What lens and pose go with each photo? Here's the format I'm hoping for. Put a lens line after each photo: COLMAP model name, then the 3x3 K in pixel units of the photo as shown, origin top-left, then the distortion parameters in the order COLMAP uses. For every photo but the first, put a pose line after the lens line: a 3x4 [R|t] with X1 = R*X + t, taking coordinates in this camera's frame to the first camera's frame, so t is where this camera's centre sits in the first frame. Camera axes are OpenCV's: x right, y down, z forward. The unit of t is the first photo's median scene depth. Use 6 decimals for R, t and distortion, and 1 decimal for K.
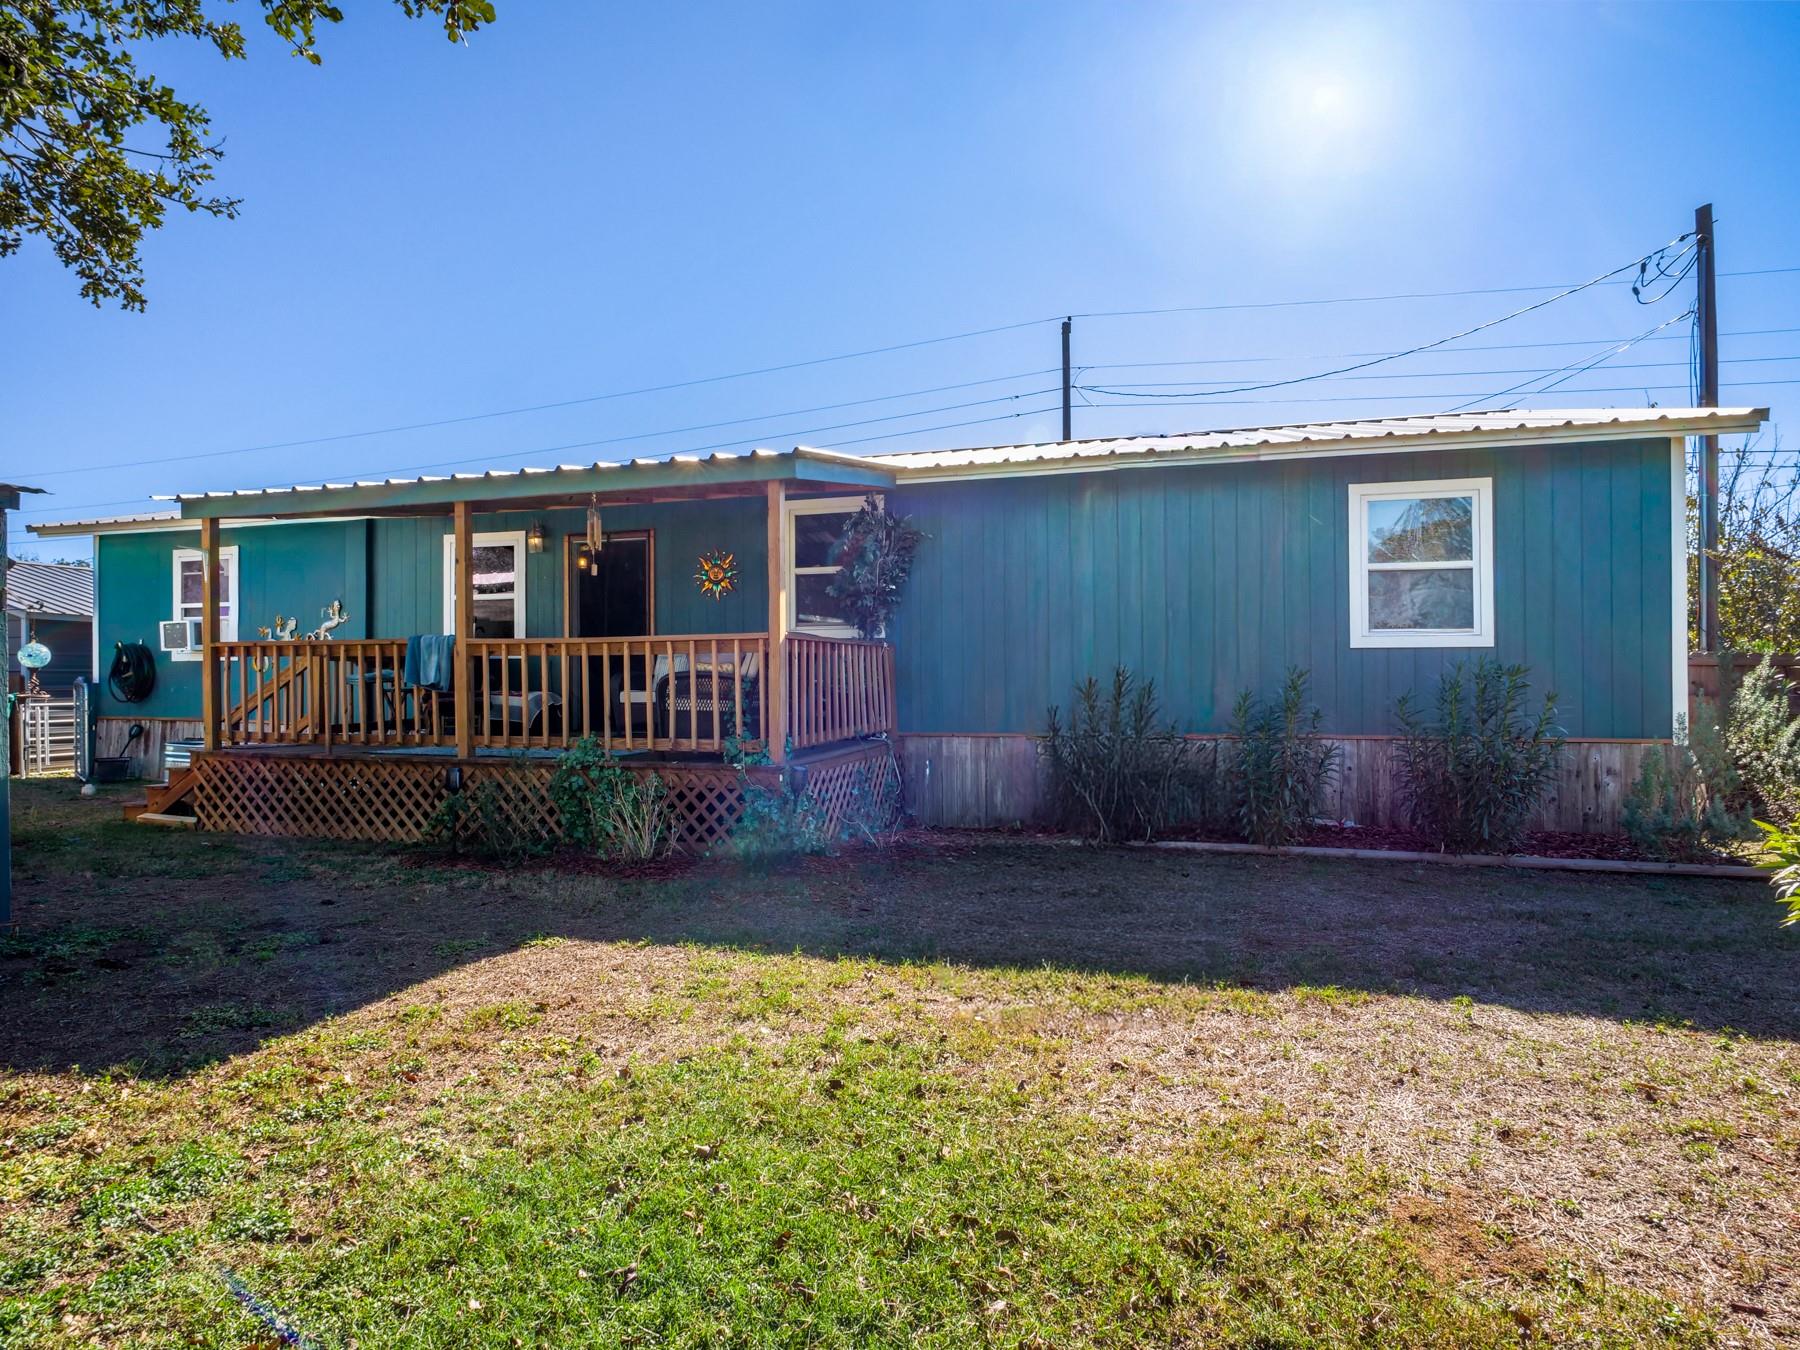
lens RADIAL K [[992.1, 0, 898.2], [0, 992.1, 668.1], [0, 0, 1]] dist [-0.012611, 0.005552]
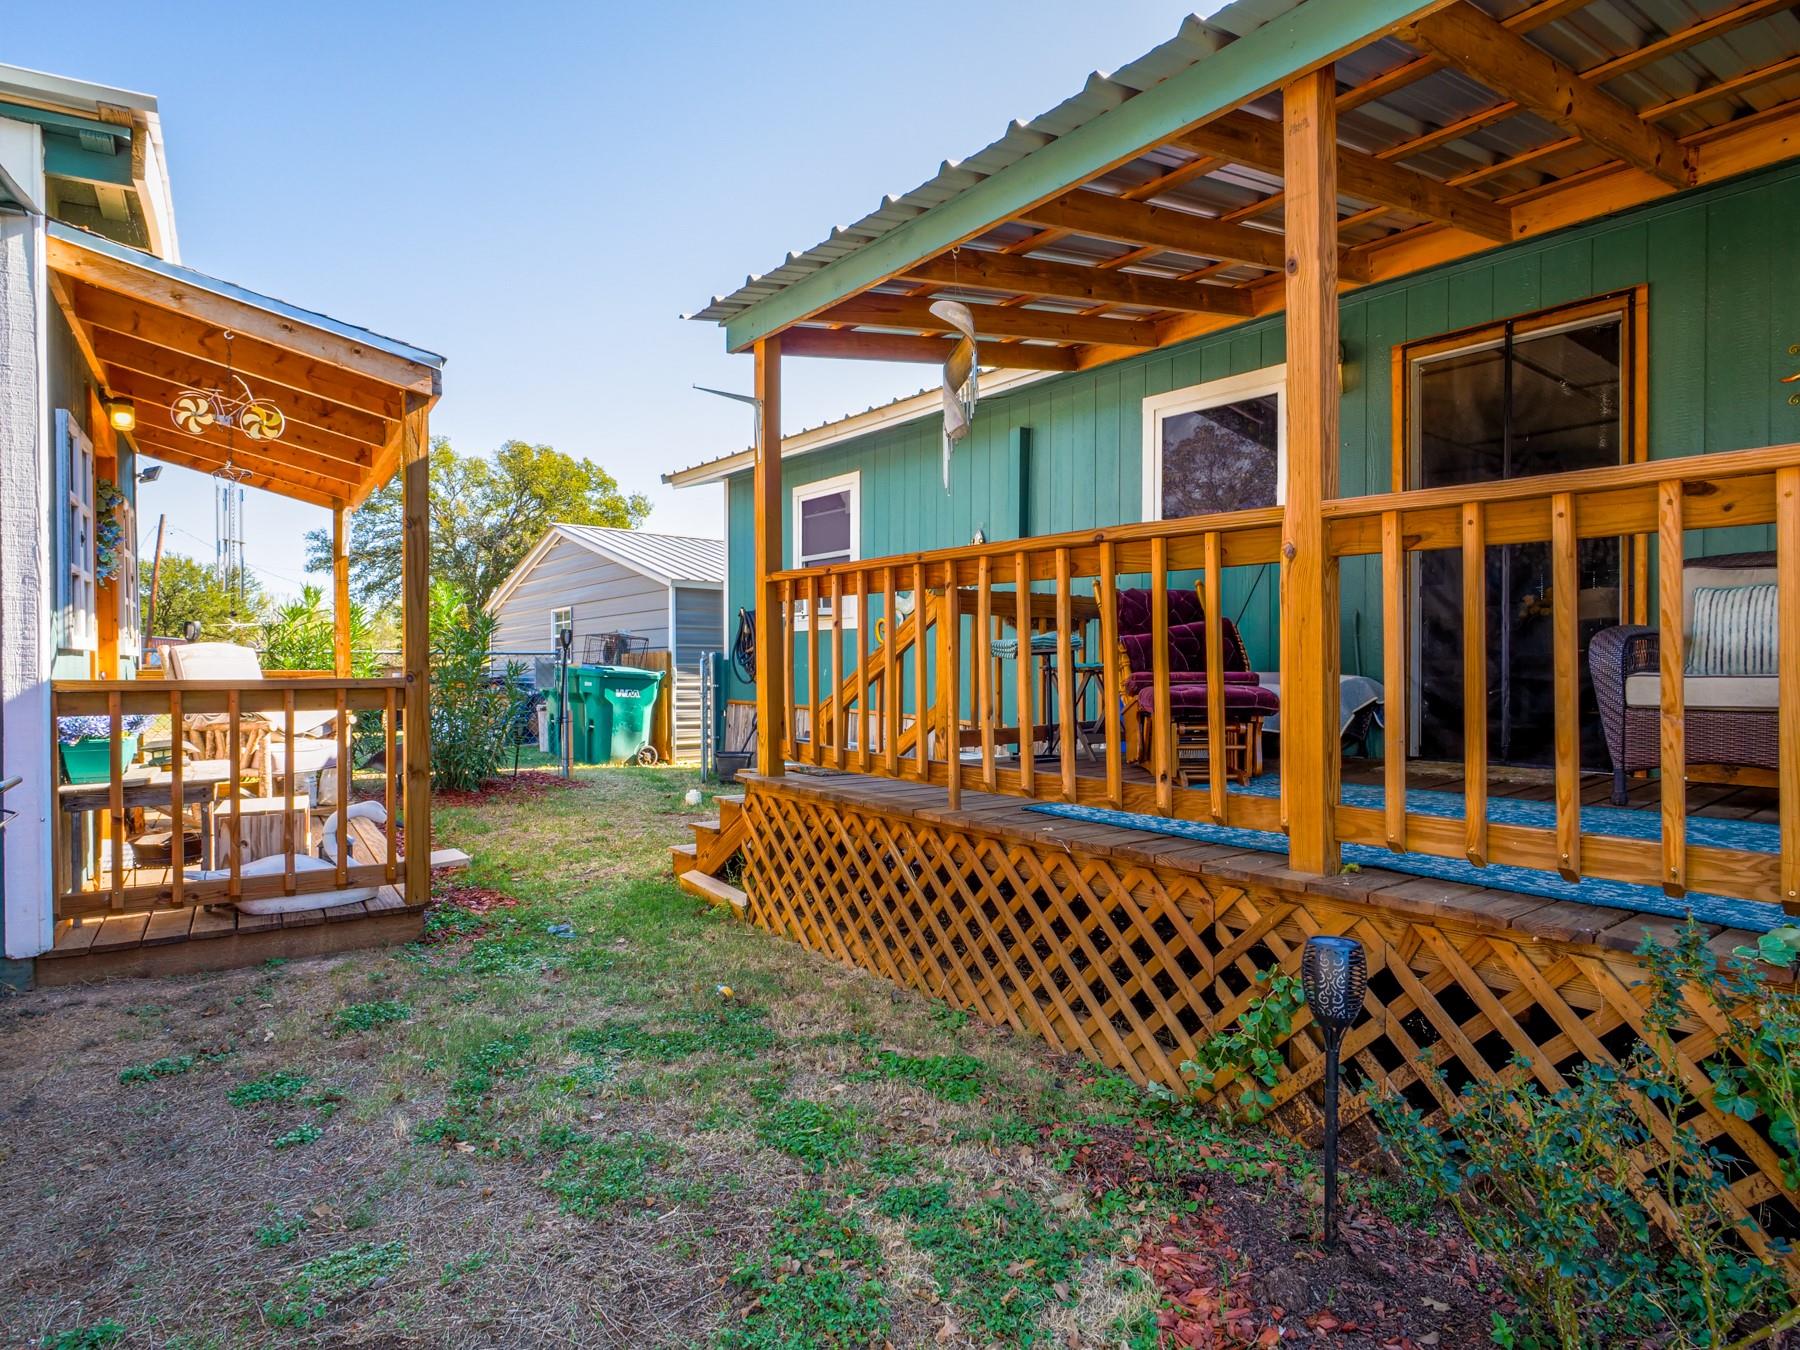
lens RADIAL K [[992.1, 0, 898.2], [0, 992.1, 668.1], [0, 0, 1]] dist [-0.012611, 0.005552]
pose [[0.824095, 0.007917, -0.566397, -0.341390], [-0.001873, 0.999935, 0.011251, 0.018960], [0.566449, -0.008211, 0.824056, 0.611825]]
